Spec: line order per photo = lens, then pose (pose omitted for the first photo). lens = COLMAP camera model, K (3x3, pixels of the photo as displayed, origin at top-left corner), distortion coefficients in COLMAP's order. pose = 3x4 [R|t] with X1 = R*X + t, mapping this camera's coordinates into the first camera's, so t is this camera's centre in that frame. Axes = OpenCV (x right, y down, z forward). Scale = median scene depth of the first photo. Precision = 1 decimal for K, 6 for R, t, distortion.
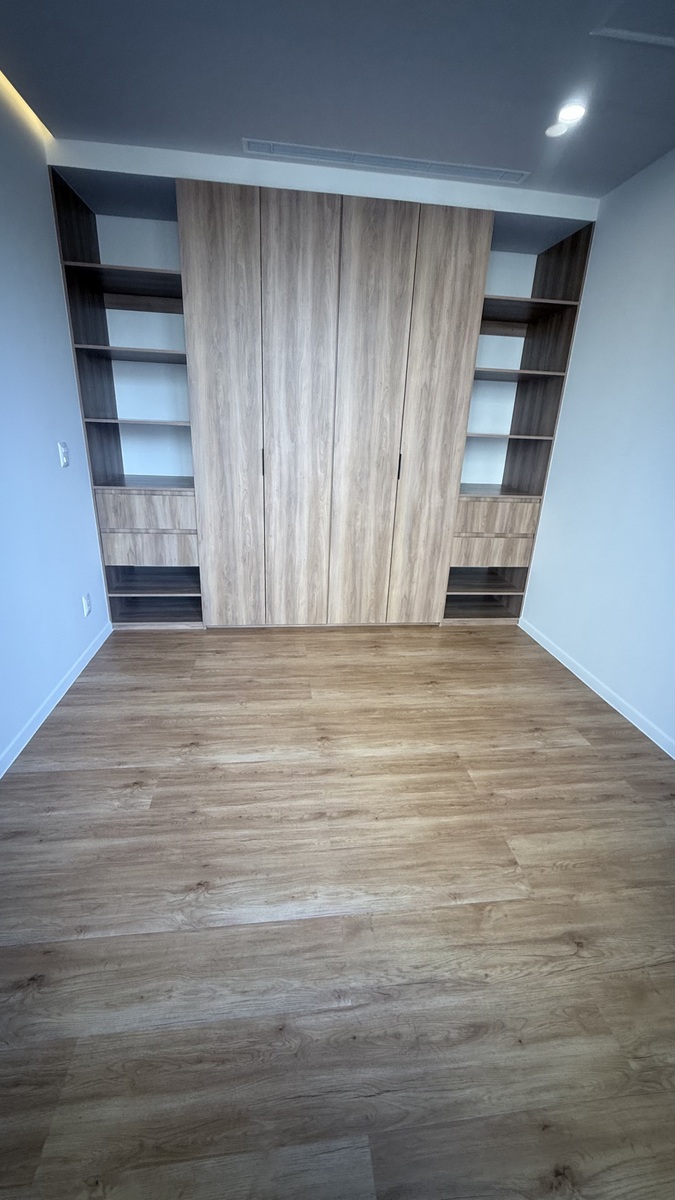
lens RADIAL K [[475.5, 0, 333.3], [0, 475.5, 599.7], [0, 0, 1]] dist [0.001386, 0.000659]
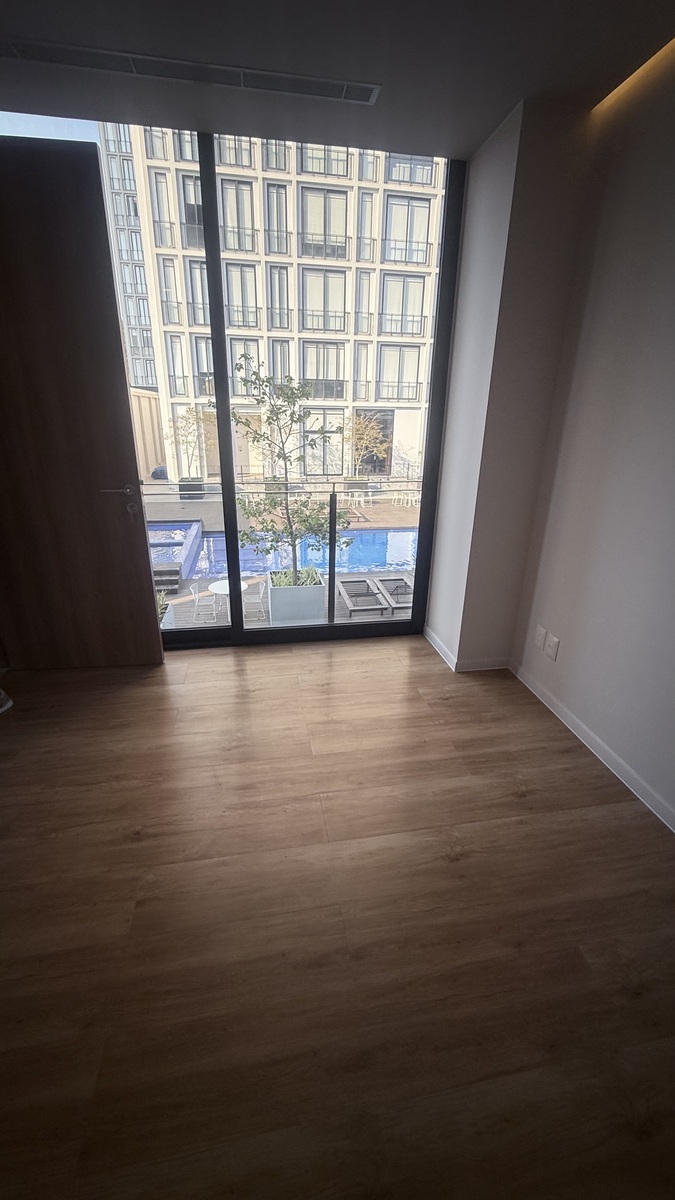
lens RADIAL K [[475.5, 0, 334.5], [0, 475.5, 599.1], [0, 0, 1]] dist [0.001386, 0.000659]
pose [[-0.997279, -0.027384, -0.068439, 0.096846], [-0.065994, 0.745315, 0.663438, -0.586760], [0.032841, 0.666149, -0.745095, 1.485799]]
